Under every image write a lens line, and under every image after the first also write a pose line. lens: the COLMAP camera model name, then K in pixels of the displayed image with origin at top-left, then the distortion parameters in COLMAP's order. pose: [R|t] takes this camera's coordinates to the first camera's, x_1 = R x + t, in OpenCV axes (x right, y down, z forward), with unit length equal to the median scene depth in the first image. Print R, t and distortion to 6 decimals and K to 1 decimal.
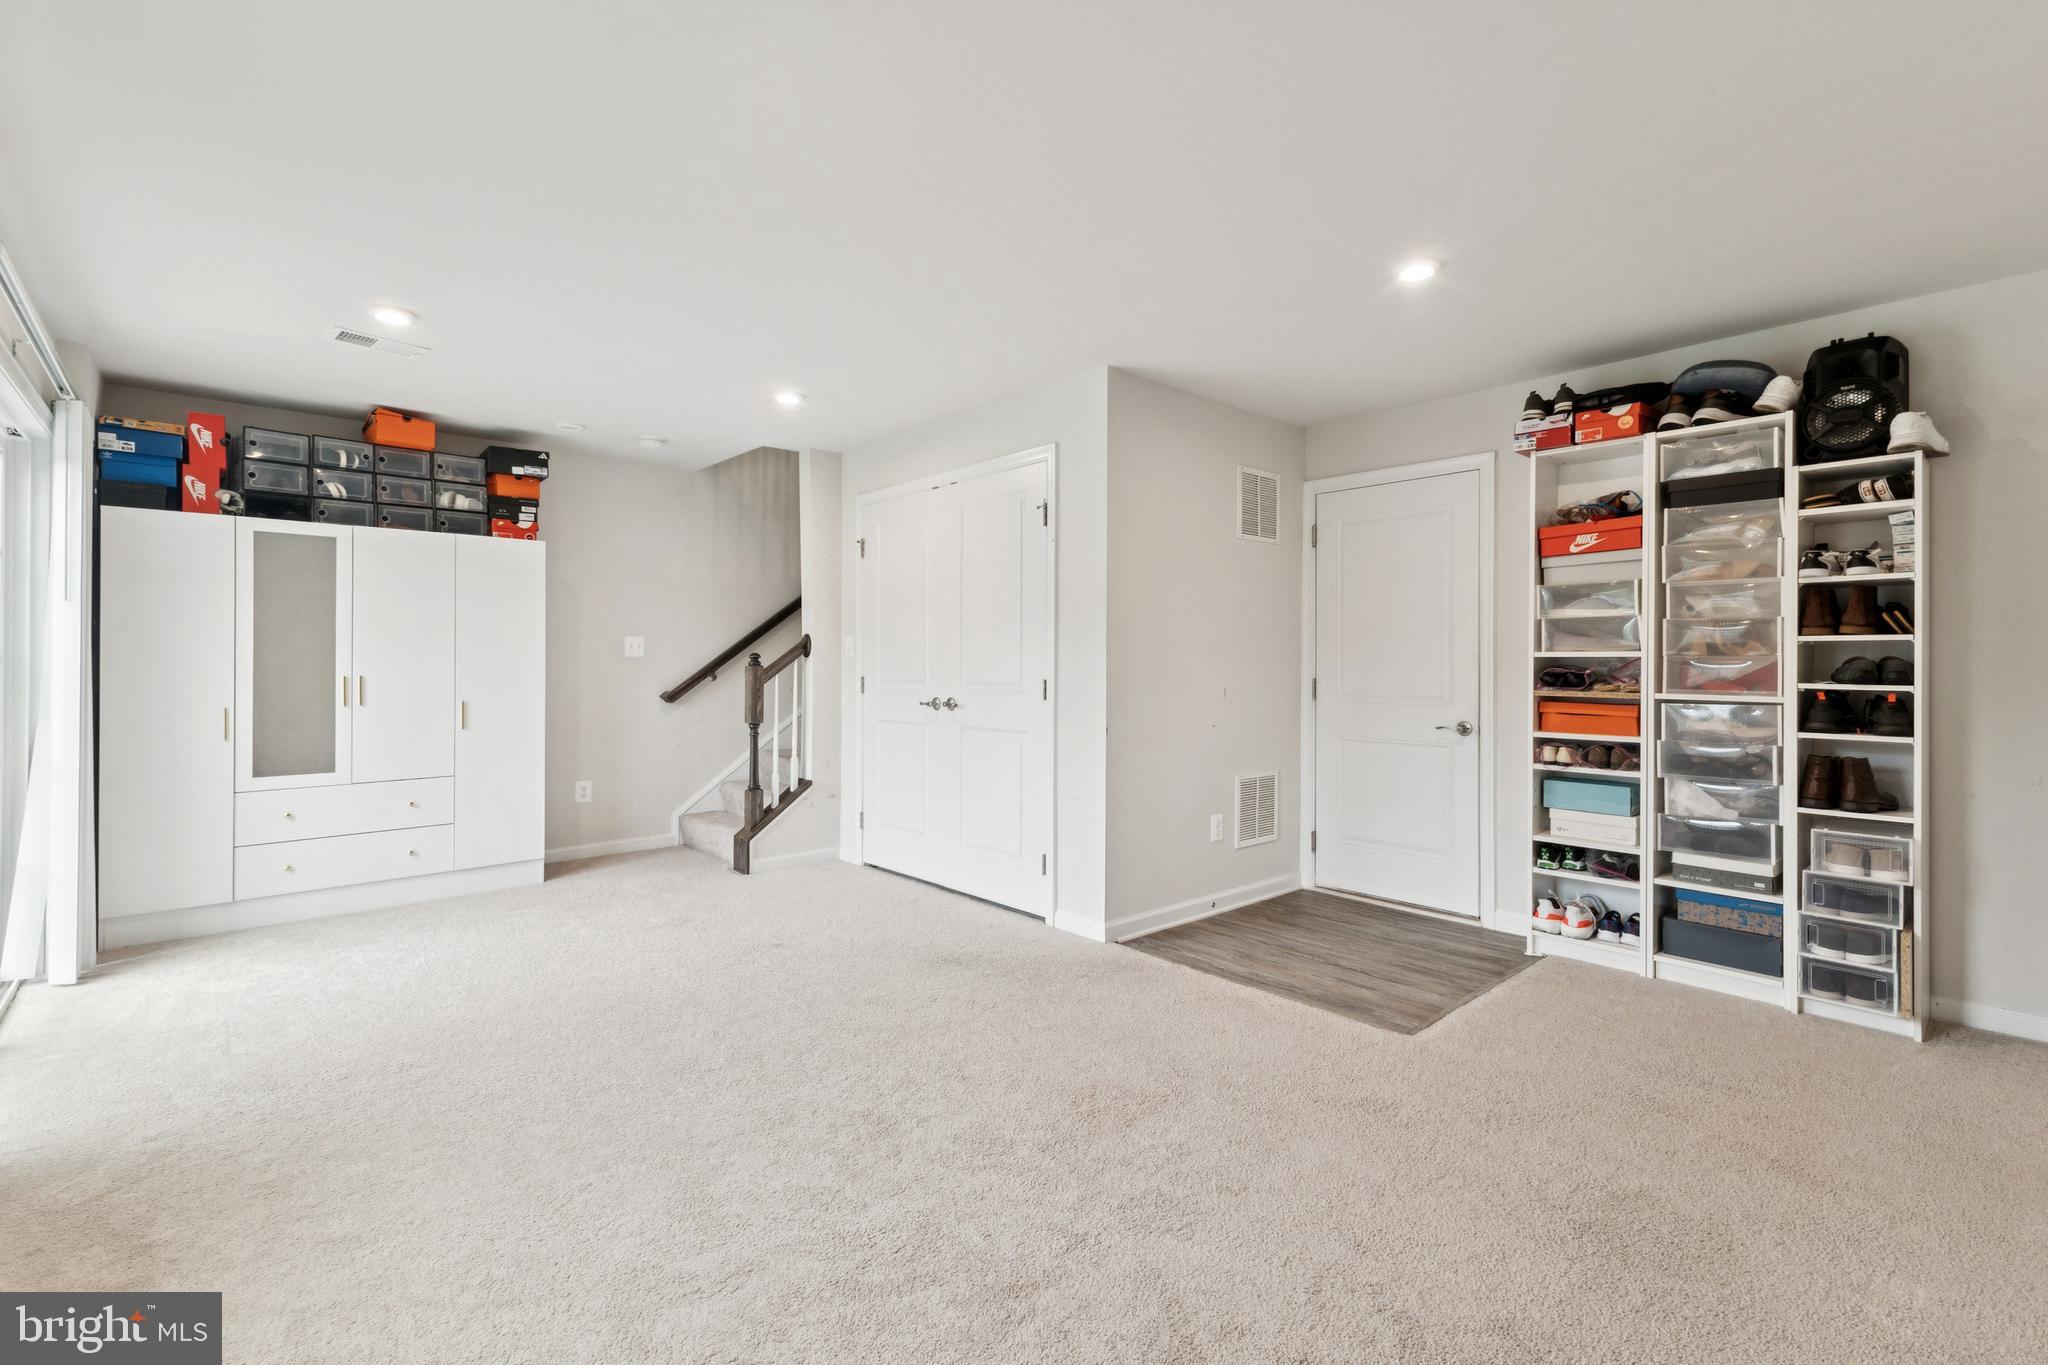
lens RADIAL K [[904.6, 0, 1027.5], [0, 904.6, 667.7], [0, 0, 1]] dist [0.013634, -0.003016]
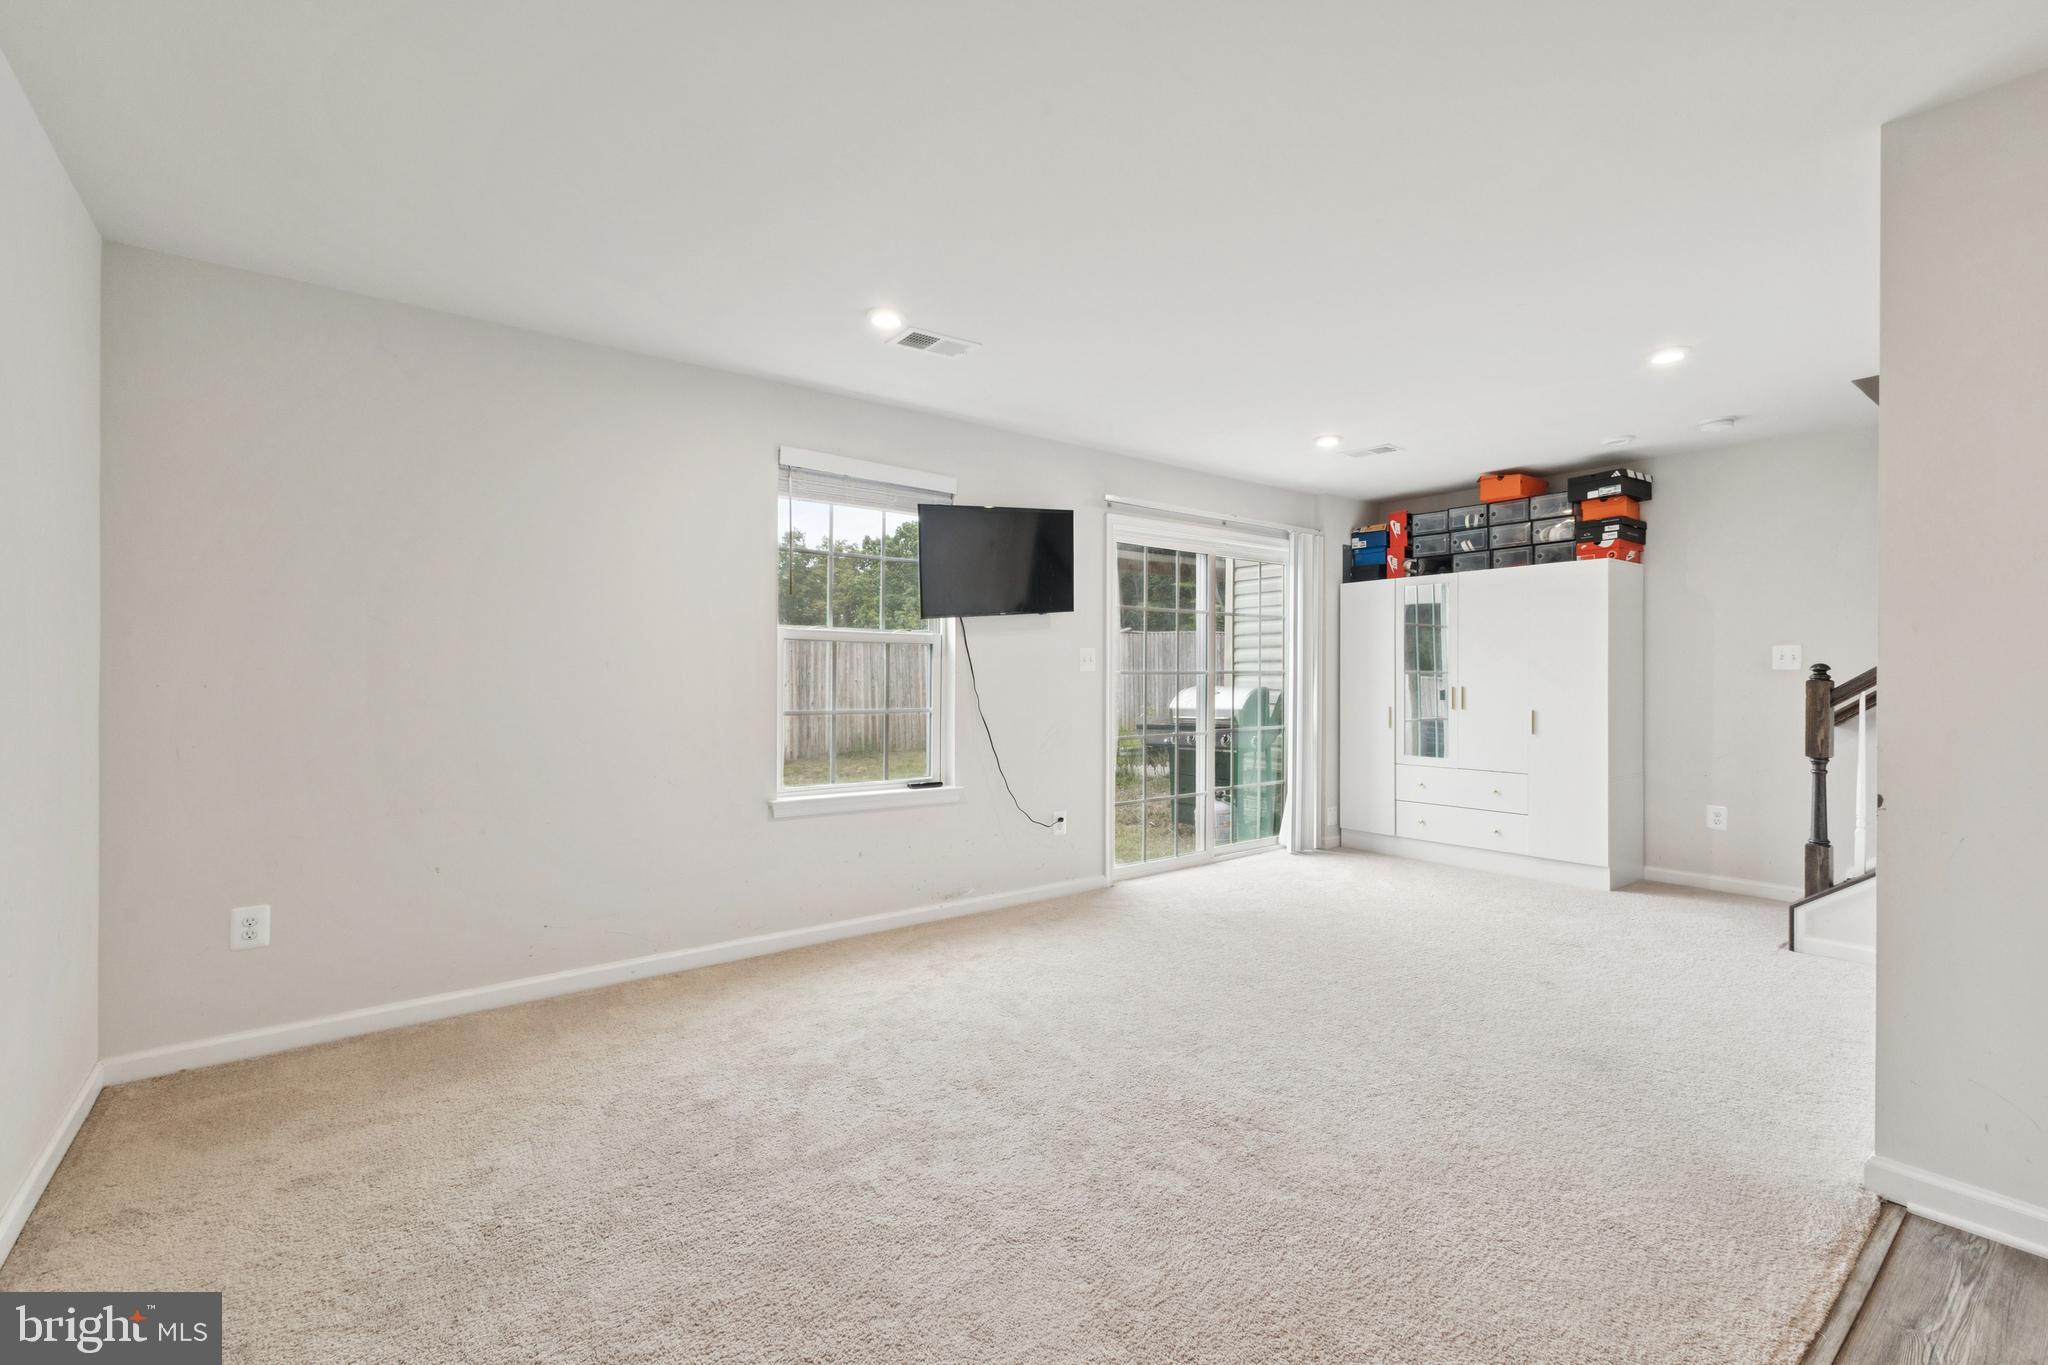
lens RADIAL K [[904.6, 0, 1030.9], [0, 904.6, 678.5], [0, 0, 1]] dist [0.013634, -0.003016]
pose [[-0.083495, 0.002026, -0.996506, 0.602057], [-0.005540, 0.999982, 0.002498, -0.002348], [0.996493, 0.005729, -0.083482, 0.482169]]
